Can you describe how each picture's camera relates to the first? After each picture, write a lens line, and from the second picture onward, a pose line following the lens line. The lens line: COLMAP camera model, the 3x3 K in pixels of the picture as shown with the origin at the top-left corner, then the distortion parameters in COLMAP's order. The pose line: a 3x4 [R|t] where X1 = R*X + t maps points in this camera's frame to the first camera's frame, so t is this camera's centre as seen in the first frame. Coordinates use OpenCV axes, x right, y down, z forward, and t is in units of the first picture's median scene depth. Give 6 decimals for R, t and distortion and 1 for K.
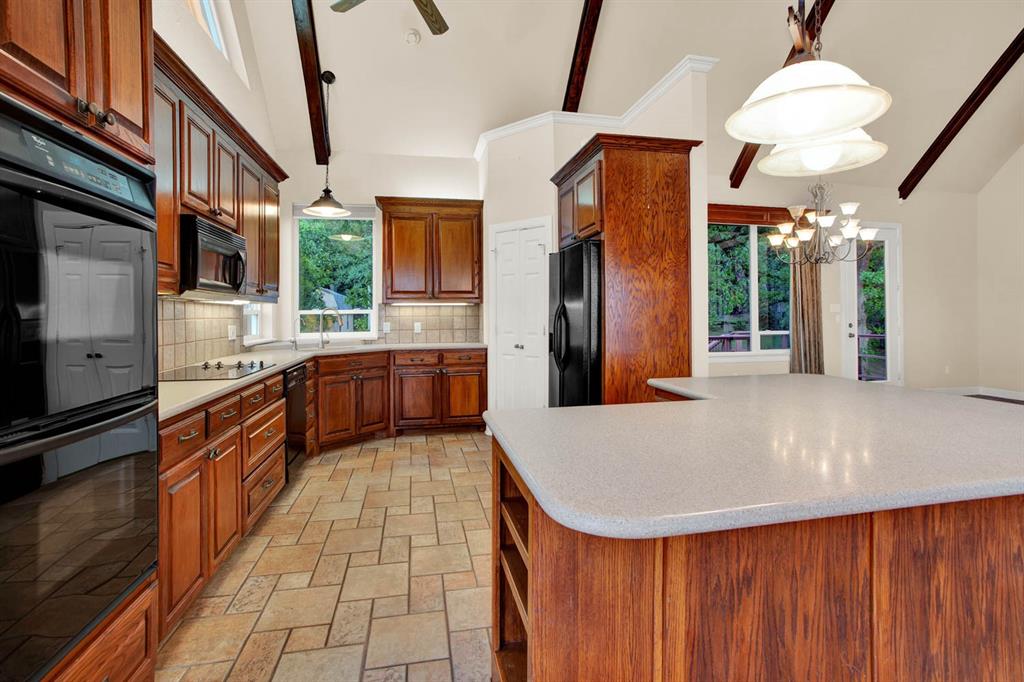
lens RADIAL K [[505.6, 0, 518.6], [0, 505.6, 323.6], [0, 0, 1]] dist [-0.048842, 0.022017]
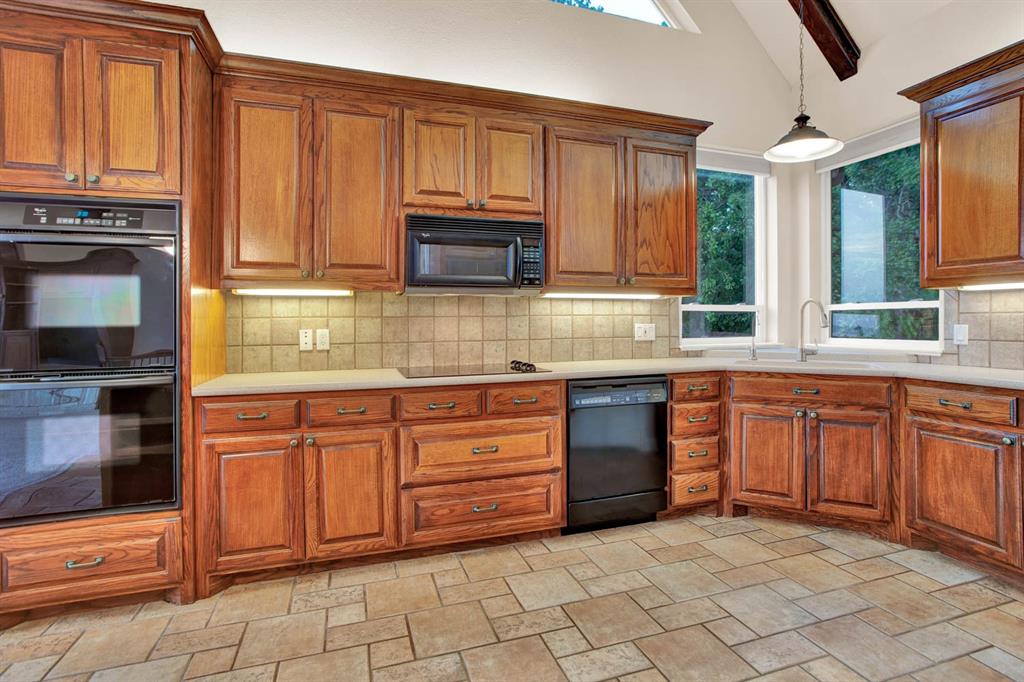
lens RADIAL K [[505.6, 0, 518.6], [0, 505.6, 323.6], [0, 0, 1]] dist [-0.048842, 0.022017]
pose [[0.128785, 0.013335, -0.991583, 0.222368], [-0.016371, 0.999802, 0.011319, -0.001981], [0.991537, 0.014775, 0.128978, 0.596663]]
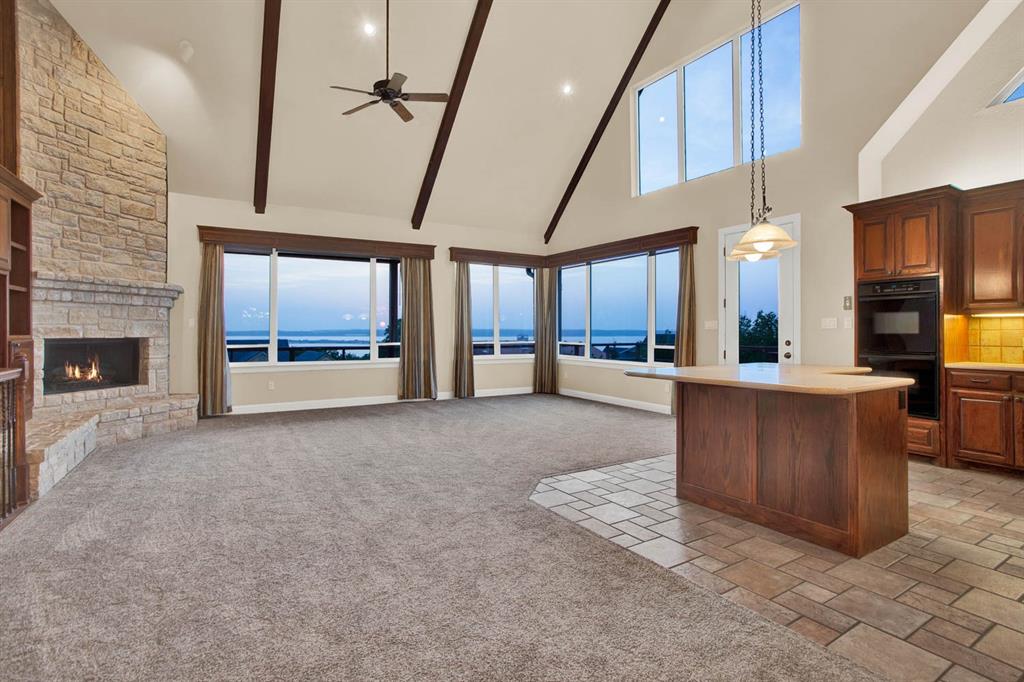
lens RADIAL K [[505.6, 0, 518.6], [0, 505.6, 323.6], [0, 0, 1]] dist [-0.048842, 0.022017]
pose [[-0.934922, 0.003621, -0.354835, 0.837811], [0.003117, 0.999993, 0.001991, -0.014824], [0.354840, 0.000755, -0.934927, 0.956136]]
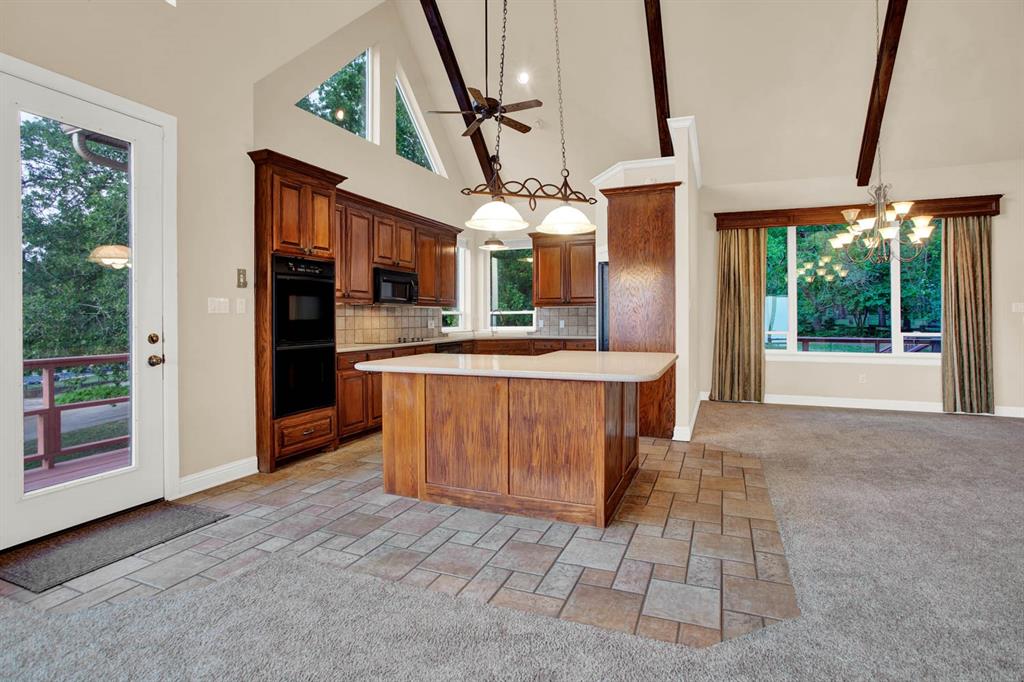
lens RADIAL K [[505.6, 0, 518.6], [0, 505.6, 323.6], [0, 0, 1]] dist [-0.048842, 0.022017]
pose [[0.832846, 0.009828, -0.553417, 0.578149], [-0.012797, 0.999917, -0.001501, 0.012773], [0.553357, 0.008333, 0.832903, -0.259826]]
